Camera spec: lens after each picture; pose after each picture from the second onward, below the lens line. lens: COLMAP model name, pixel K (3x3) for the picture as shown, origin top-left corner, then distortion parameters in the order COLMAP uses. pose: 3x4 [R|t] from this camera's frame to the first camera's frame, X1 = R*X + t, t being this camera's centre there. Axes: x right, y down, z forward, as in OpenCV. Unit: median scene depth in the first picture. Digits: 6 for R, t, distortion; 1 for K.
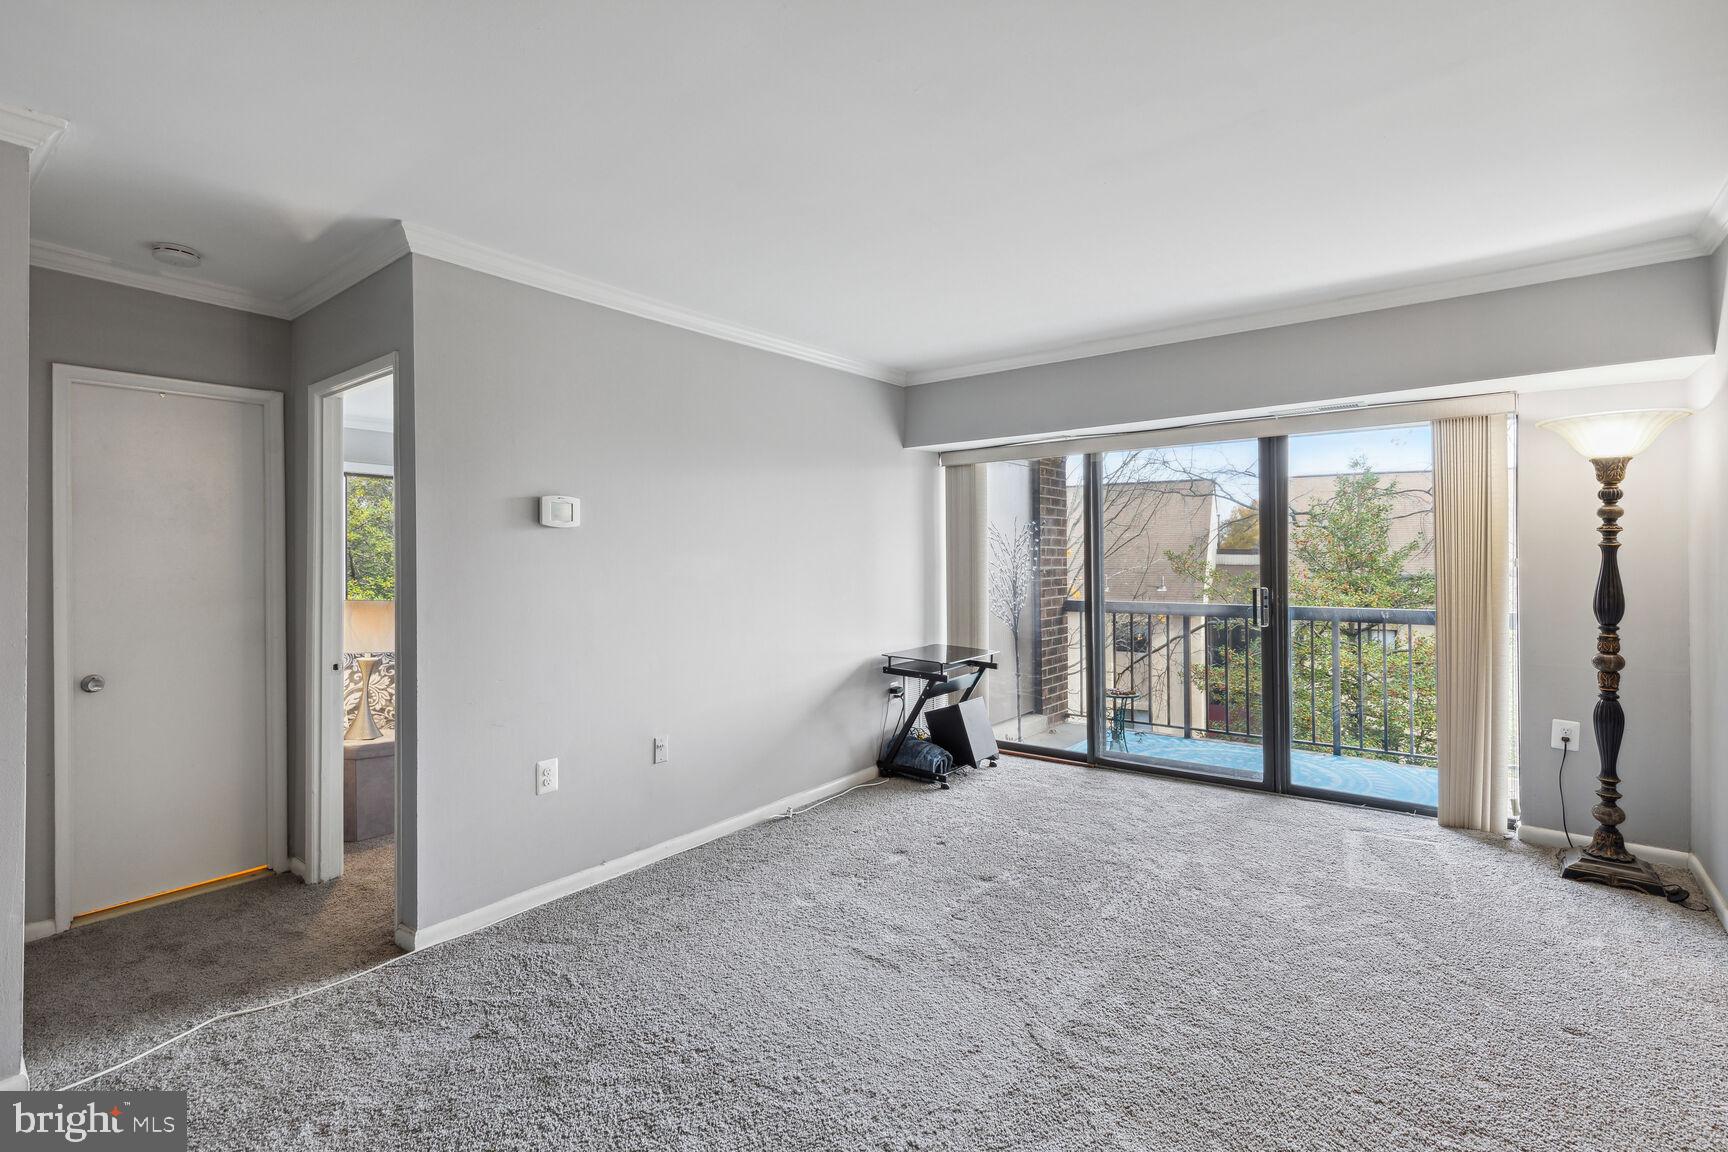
lens RADIAL K [[791.6, 0, 867.0], [0, 791.6, 562.9], [0, 0, 1]] dist [0.001909, 0.000015]
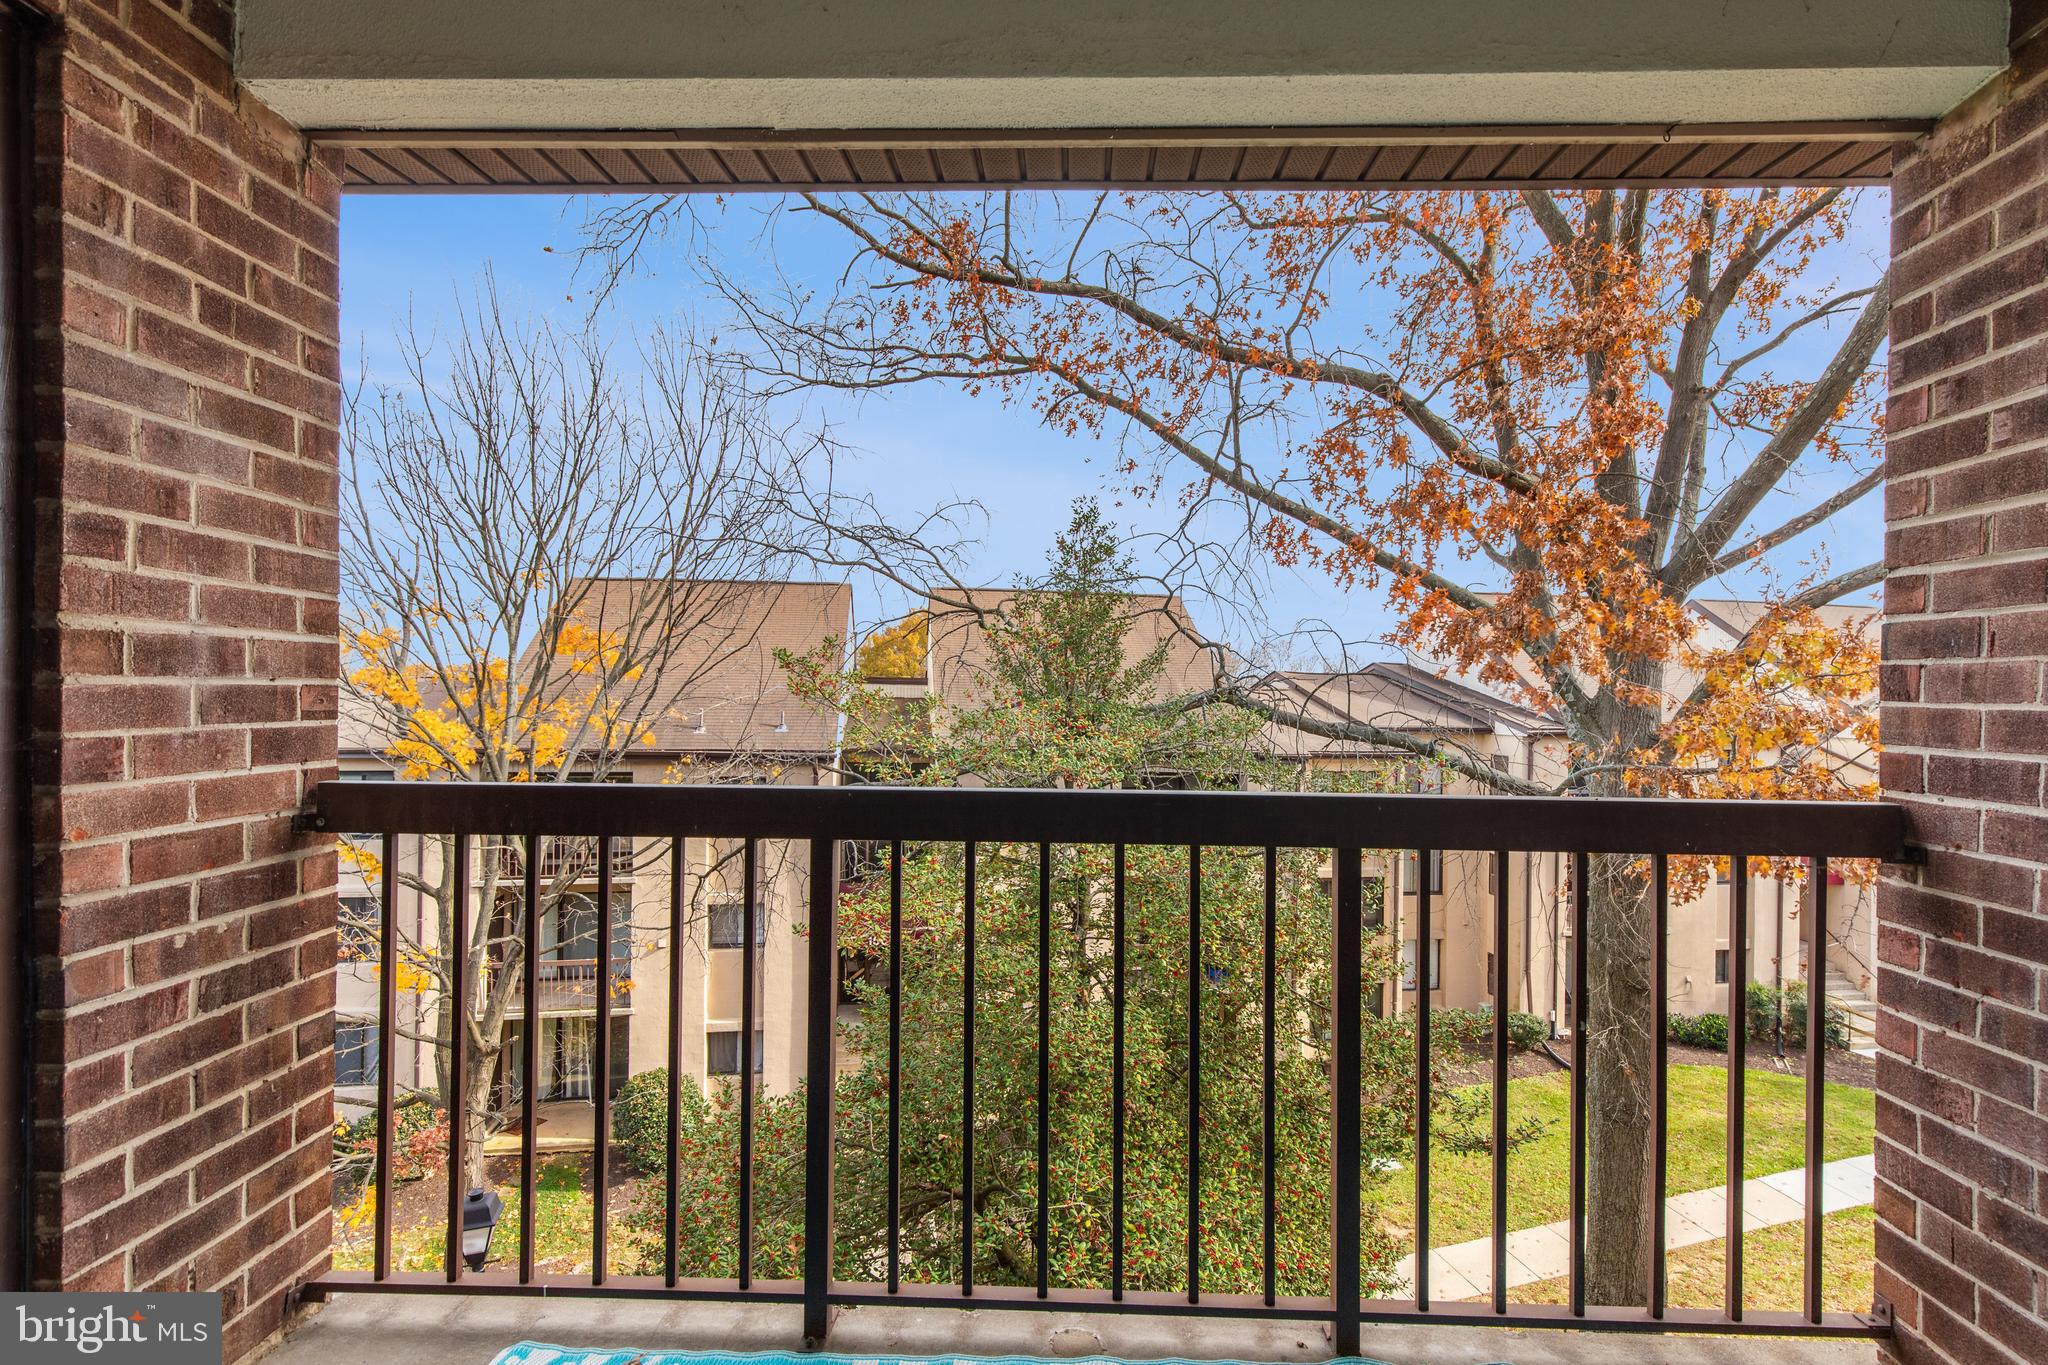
lens RADIAL K [[938.2, 0, 1027.6], [0, 938.2, 667.0], [0, 0, 1]] dist [0.001909, 0.000015]
pose [[0.820856, 0.029057, 0.570396, 0.542710], [-0.010118, 0.999288, -0.036345, 0.044410], [-0.571046, 0.024062, 0.820565, 1.365702]]
